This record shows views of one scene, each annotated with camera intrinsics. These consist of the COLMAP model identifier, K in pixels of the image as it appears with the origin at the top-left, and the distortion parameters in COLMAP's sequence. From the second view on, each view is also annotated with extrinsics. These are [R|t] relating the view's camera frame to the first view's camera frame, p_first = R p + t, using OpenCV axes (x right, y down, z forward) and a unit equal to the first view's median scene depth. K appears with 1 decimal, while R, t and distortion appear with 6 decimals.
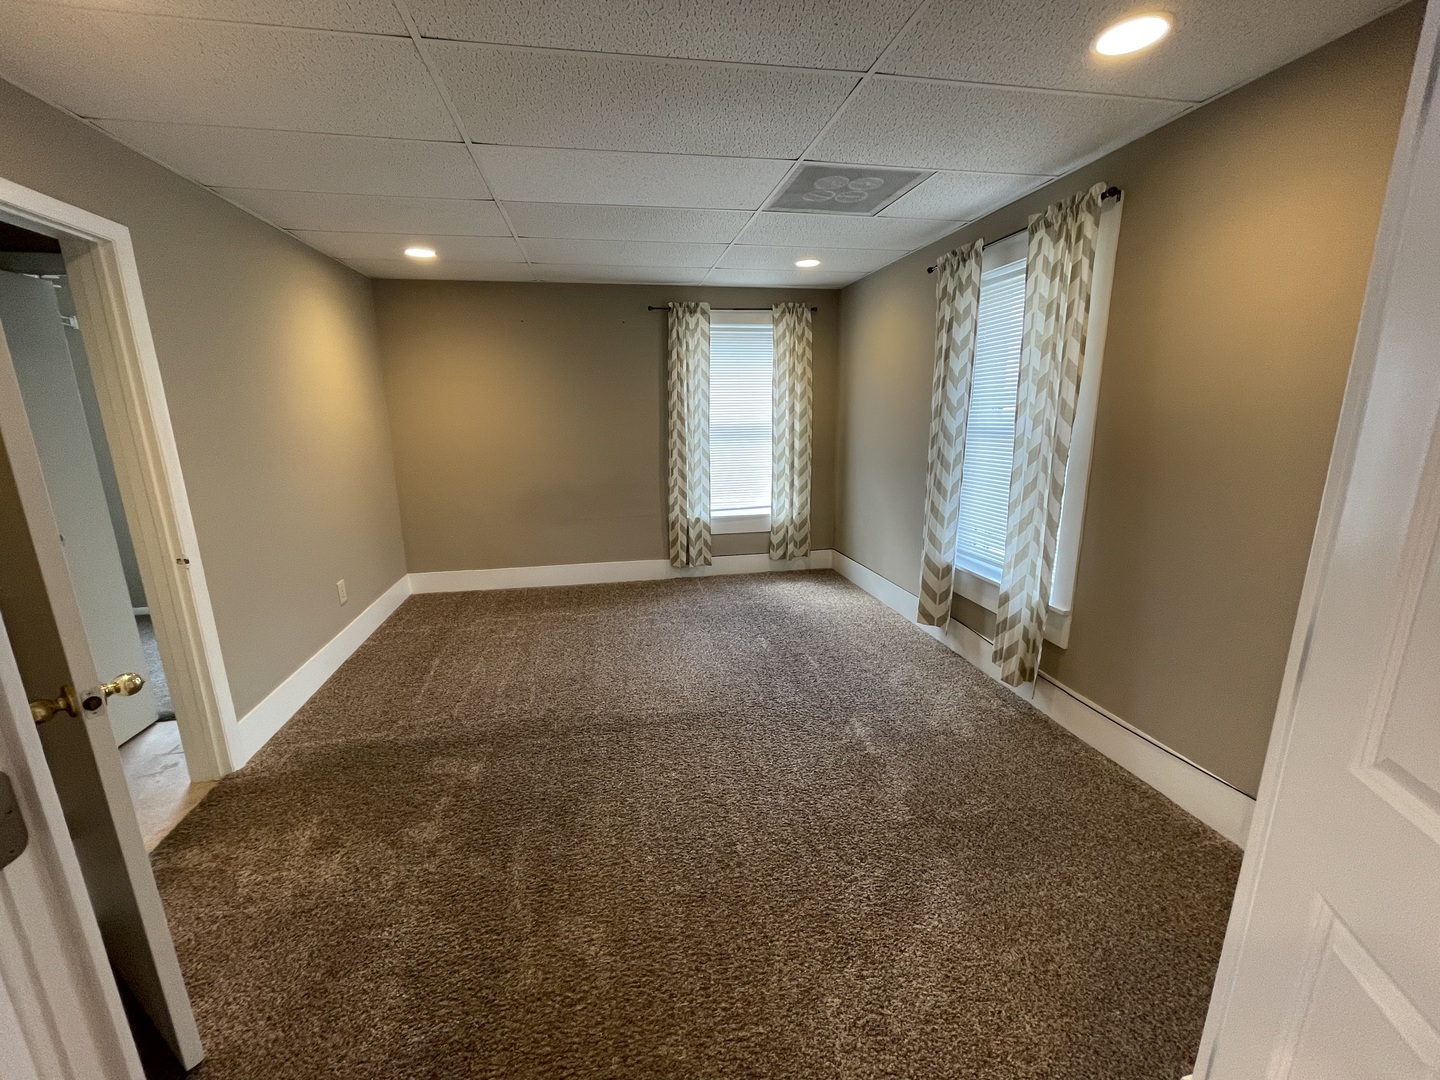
lens RADIAL K [[579.3, 0, 701.9], [0, 579.3, 545.7], [0, 0, 1]] dist [-0.016685, 0.000047]
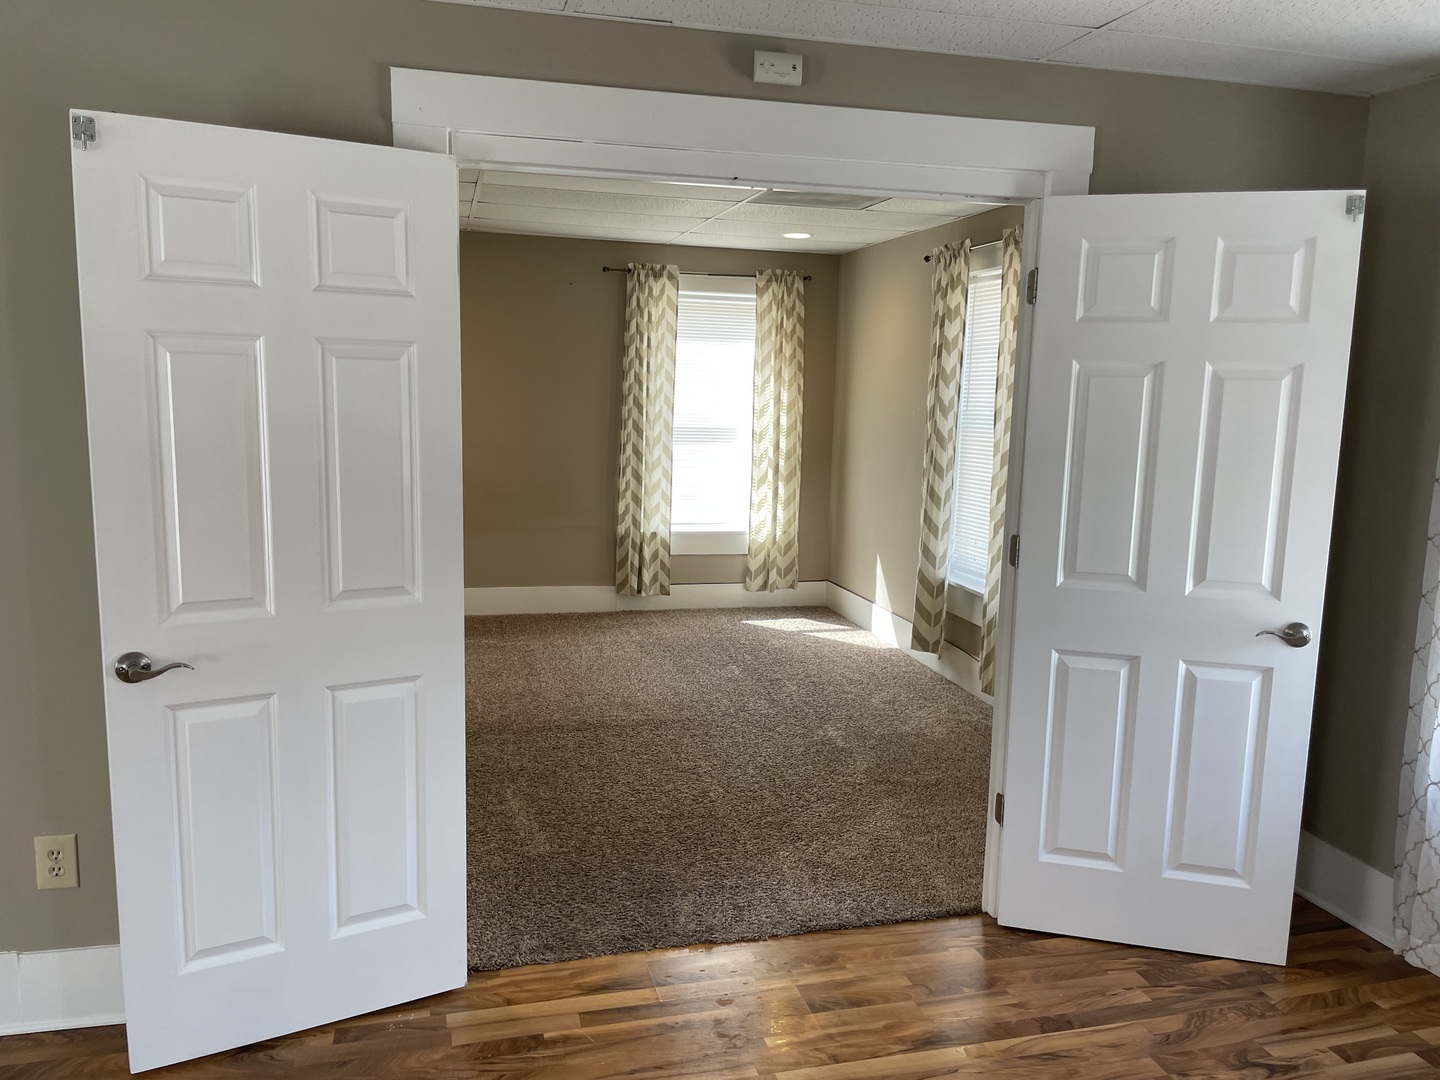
lens RADIAL K [[1103.2, 0, 722.1], [0, 1103.2, 540.6], [0, 0, 1]] dist [0.047449, -0.003629]
pose [[0.995356, 0.032191, 0.090719, -0.069195], [-0.024312, 0.995942, -0.086652, 0.122010], [-0.093140, 0.084044, 0.992099, -0.649015]]
